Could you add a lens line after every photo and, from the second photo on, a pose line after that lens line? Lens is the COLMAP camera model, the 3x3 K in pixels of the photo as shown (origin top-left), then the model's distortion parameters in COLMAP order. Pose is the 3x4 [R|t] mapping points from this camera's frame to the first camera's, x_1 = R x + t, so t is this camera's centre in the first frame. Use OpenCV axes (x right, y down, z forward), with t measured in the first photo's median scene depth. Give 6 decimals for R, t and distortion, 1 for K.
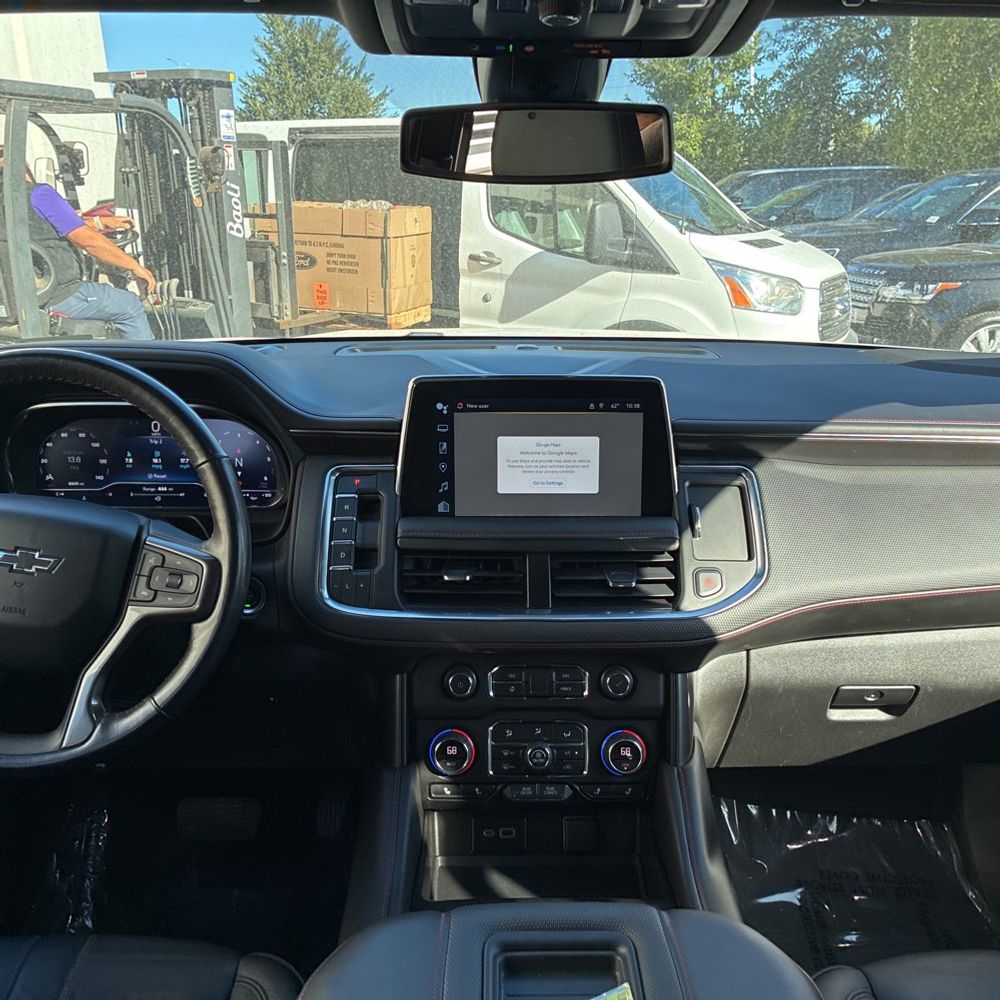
lens RADIAL K [[1012.8, 0, 484.9], [0, 1012.8, 479.9], [0, 0, 1]] dist [0.022343, 0.001767]
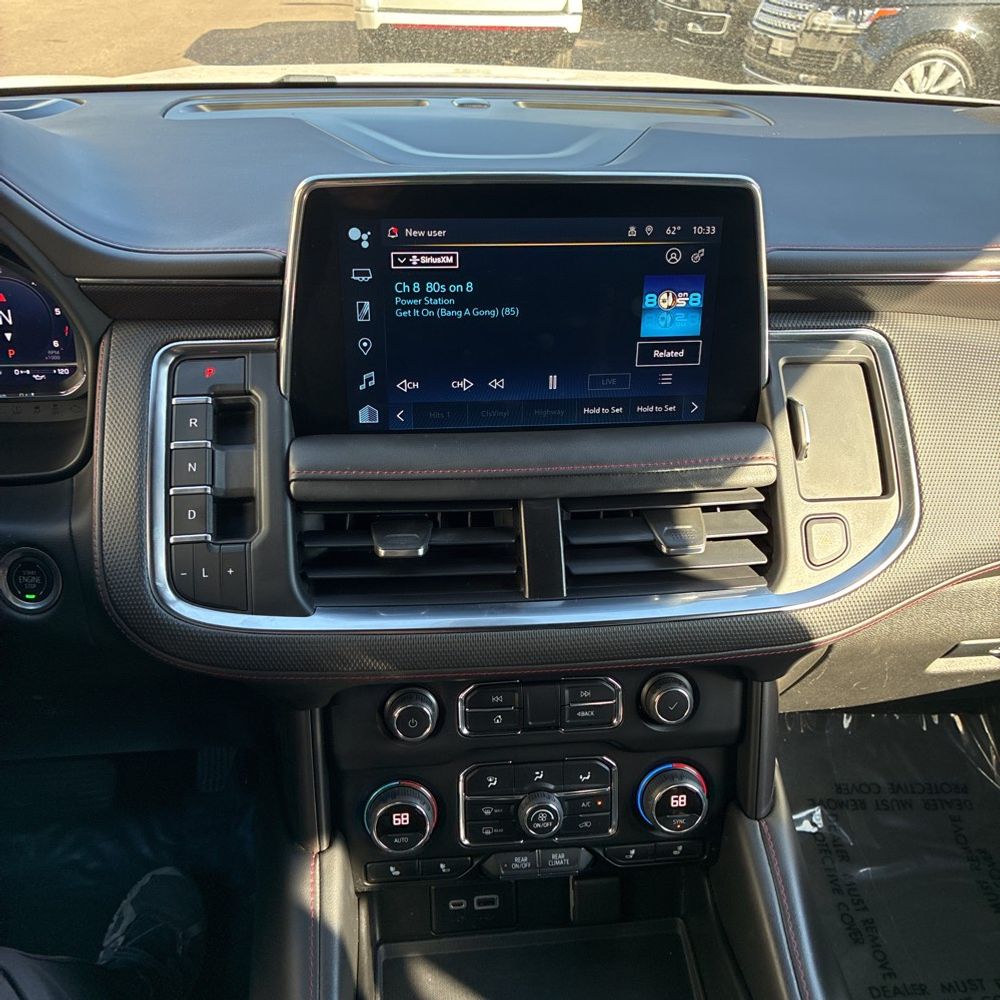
lens RADIAL K [[1059.0, 0, 501.1], [0, 1059.0, 498.2], [0, 0, 1]] dist [-0.015051, 0.036702]
pose [[0.992844, -0.039160, 0.112818, -0.030777], [0.010457, 0.969585, 0.244530, -0.062379], [-0.118962, -0.241600, 0.963056, 0.351147]]
